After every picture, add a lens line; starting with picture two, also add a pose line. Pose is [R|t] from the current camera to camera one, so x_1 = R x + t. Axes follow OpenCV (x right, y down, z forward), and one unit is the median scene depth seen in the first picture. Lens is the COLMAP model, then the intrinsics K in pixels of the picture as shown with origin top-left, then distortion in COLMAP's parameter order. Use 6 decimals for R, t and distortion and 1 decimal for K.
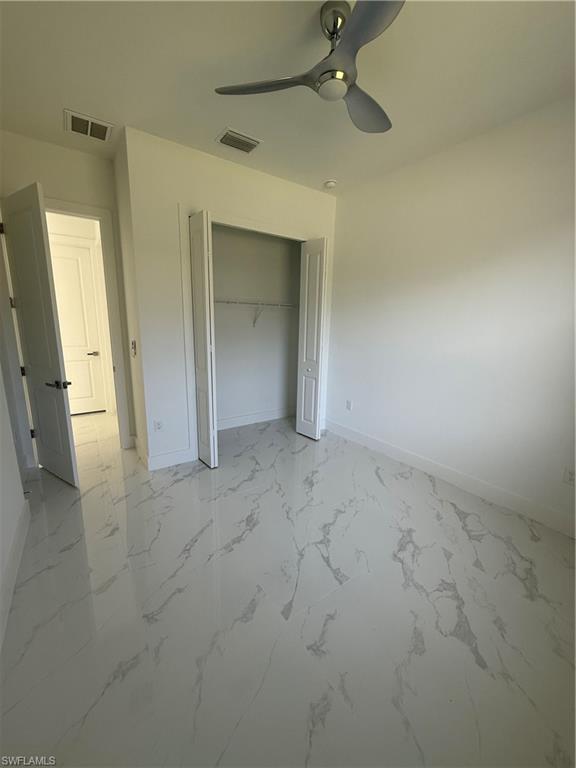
lens RADIAL K [[307.5, 0, 288.1], [0, 307.5, 381.5], [0, 0, 1]] dist [-0.000982, -0.000210]
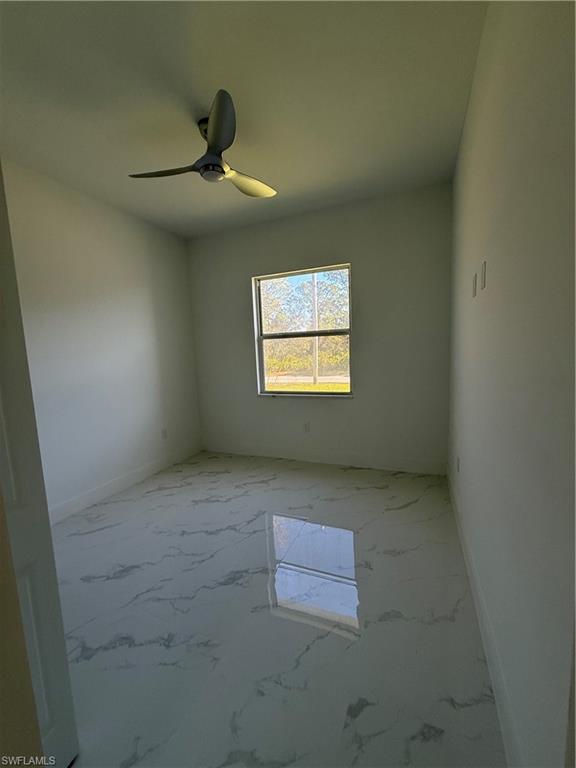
lens RADIAL K [[307.5, 0, 288.1], [0, 307.5, 381.5], [0, 0, 1]] dist [-0.000982, -0.000210]
pose [[-0.535929, -0.091891, 0.839247, -0.880270], [0.195157, 0.953653, 0.229041, -0.231977], [-0.821397, 0.286535, -0.493157, 1.158866]]
